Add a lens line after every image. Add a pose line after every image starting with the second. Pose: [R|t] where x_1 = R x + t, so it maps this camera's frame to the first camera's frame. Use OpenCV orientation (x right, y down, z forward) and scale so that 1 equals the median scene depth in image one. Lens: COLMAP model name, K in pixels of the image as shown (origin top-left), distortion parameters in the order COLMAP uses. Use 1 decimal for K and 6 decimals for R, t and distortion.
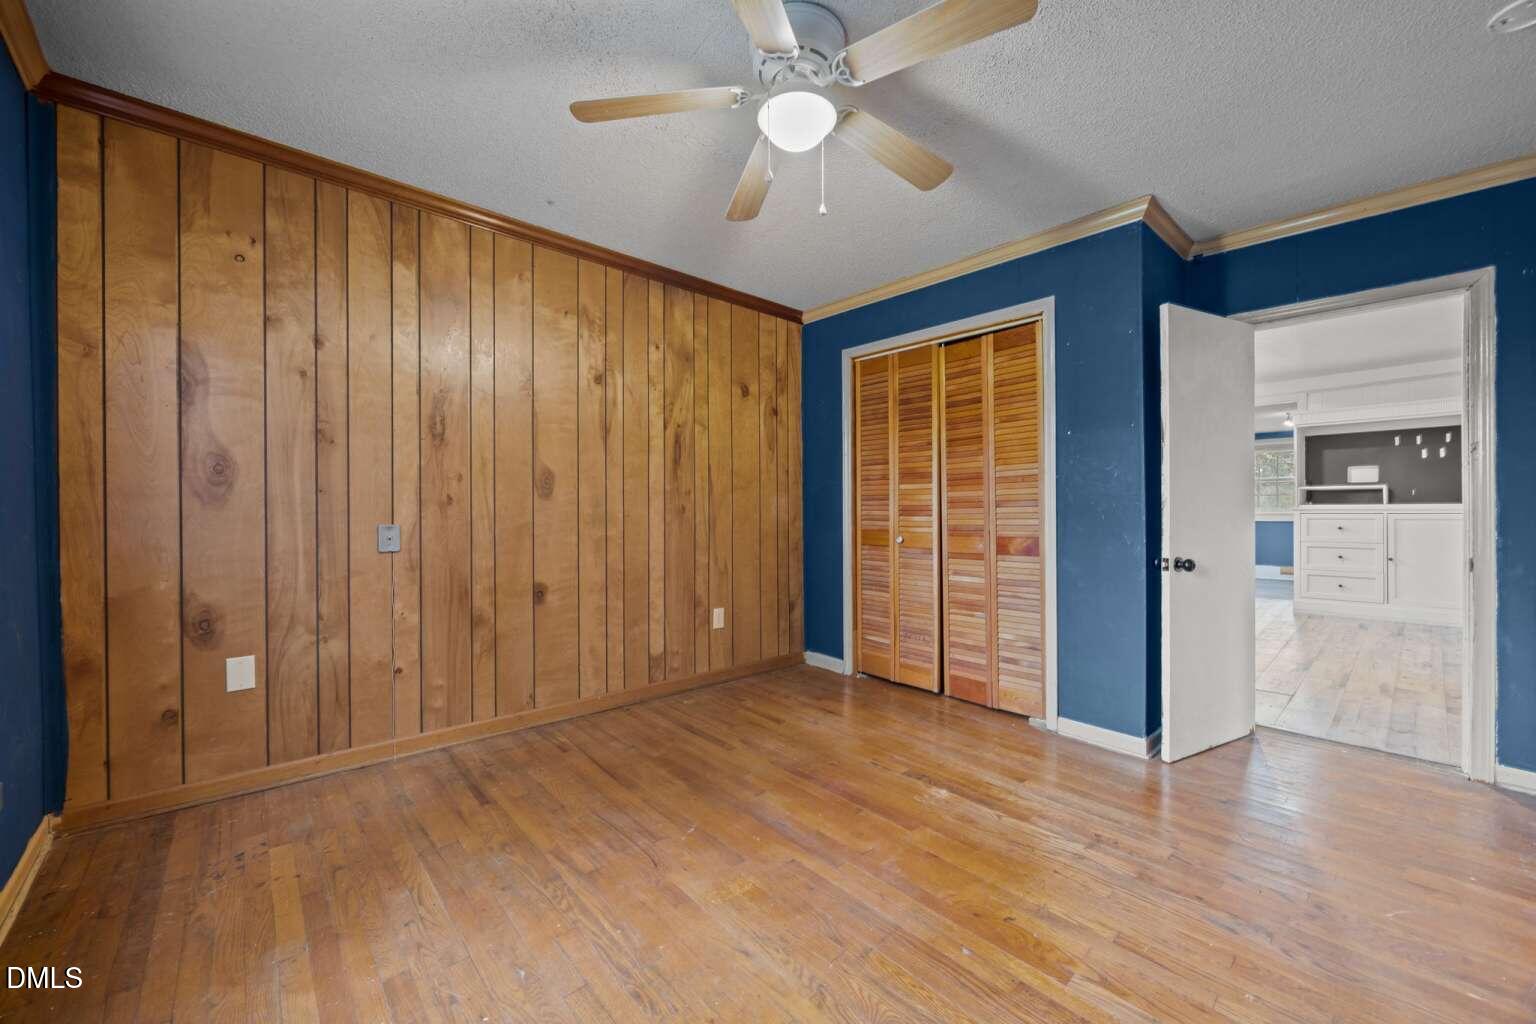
lens RADIAL K [[597.6, 0, 768.0], [0, 597.6, 512.0], [0, 0, 1]] dist [-0.000215, 0.000049]
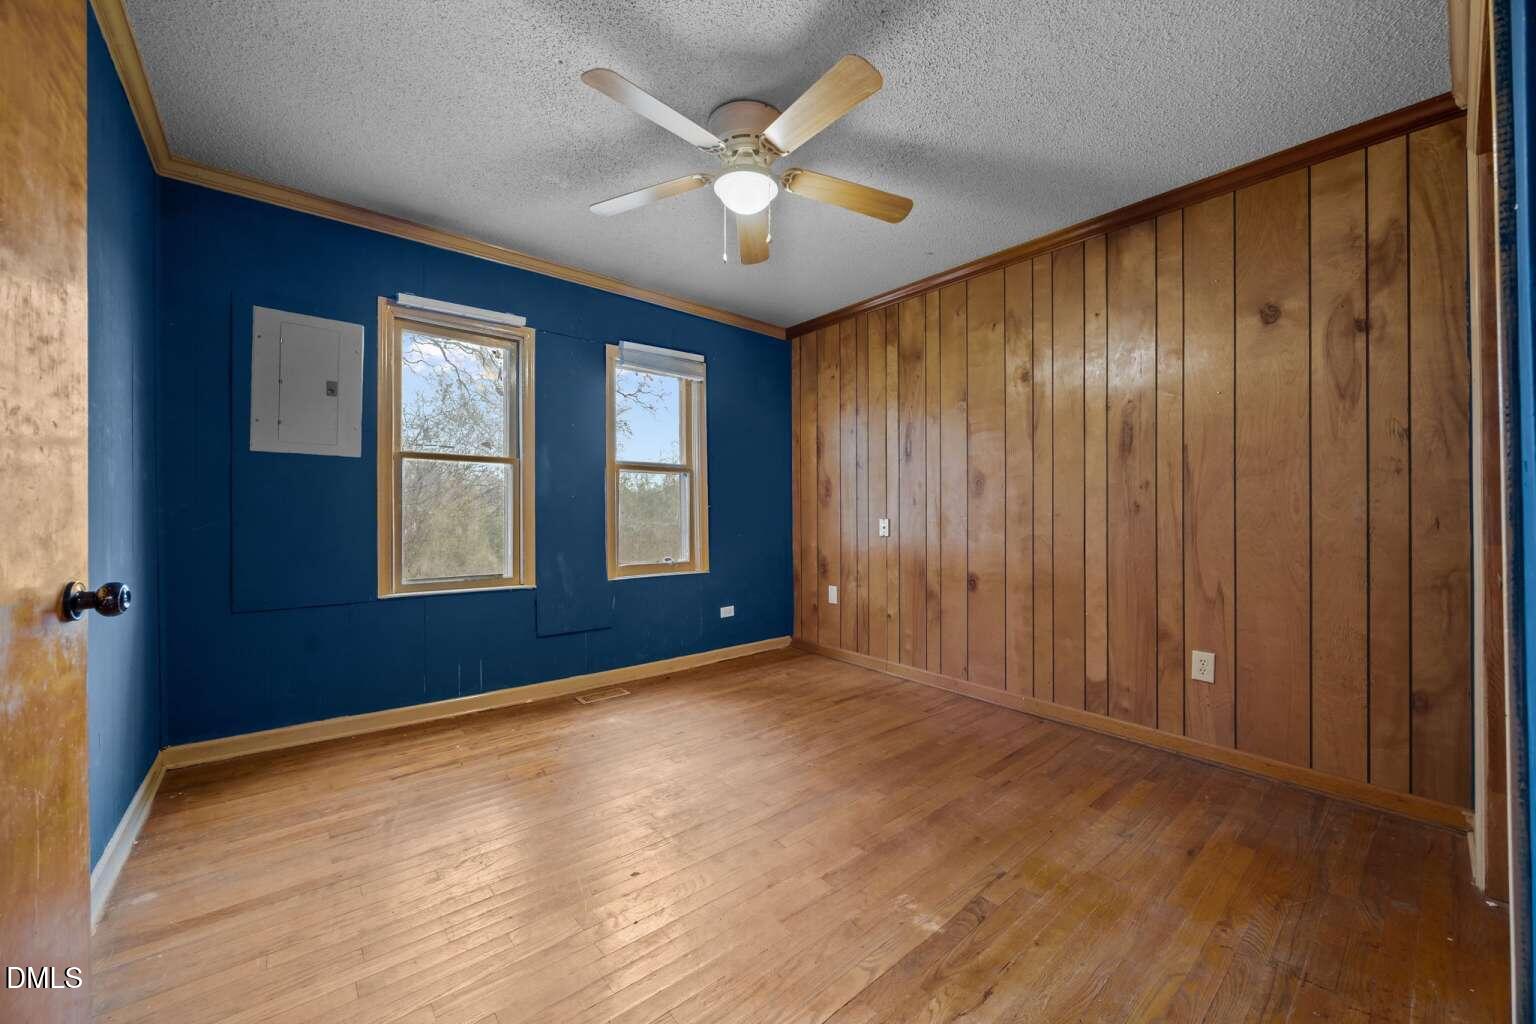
lens RADIAL K [[580.0, 0, 769.9], [0, 580.0, 504.0], [0, 0, 1]] dist [-0.001459, -0.000169]
pose [[-0.036396, -0.013939, -0.999240, 0.818293], [-0.006159, 0.999887, -0.013724, 0.005869], [0.999318, 0.005655, -0.036477, 0.721079]]
